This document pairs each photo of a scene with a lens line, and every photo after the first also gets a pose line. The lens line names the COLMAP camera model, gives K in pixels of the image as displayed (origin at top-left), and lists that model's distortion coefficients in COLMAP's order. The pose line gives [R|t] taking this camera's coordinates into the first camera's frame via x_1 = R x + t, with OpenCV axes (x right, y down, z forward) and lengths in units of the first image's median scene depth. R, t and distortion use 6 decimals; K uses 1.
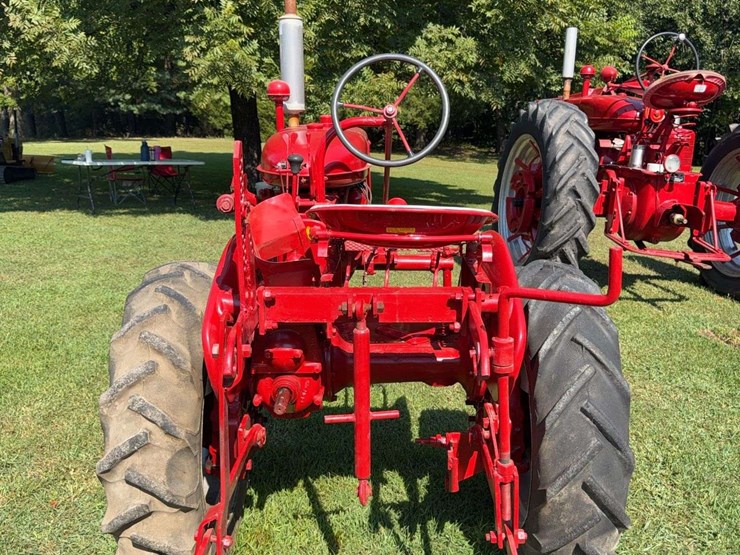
lens RADIAL K [[701.5, 0, 370.3], [0, 701.5, 279.8], [0, 0, 1]] dist [0.100488, -0.214181]
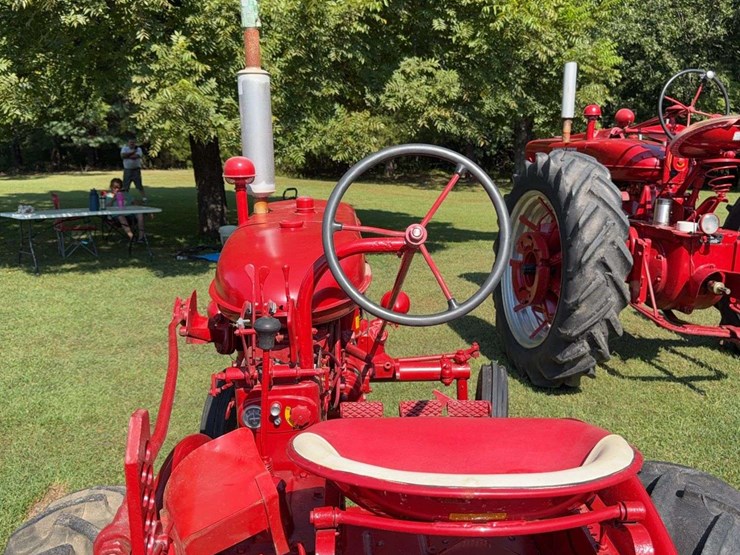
lens RADIAL K [[710.1, 0, 381.1], [0, 710.1, 289.5], [0, 0, 1]] dist [0.093971, -0.205908]
pose [[0.997929, -0.032251, 0.055662, -0.015160], [0.033576, 0.999171, -0.023036, -0.068419], [-0.054873, 0.024857, 0.998184, 0.144790]]
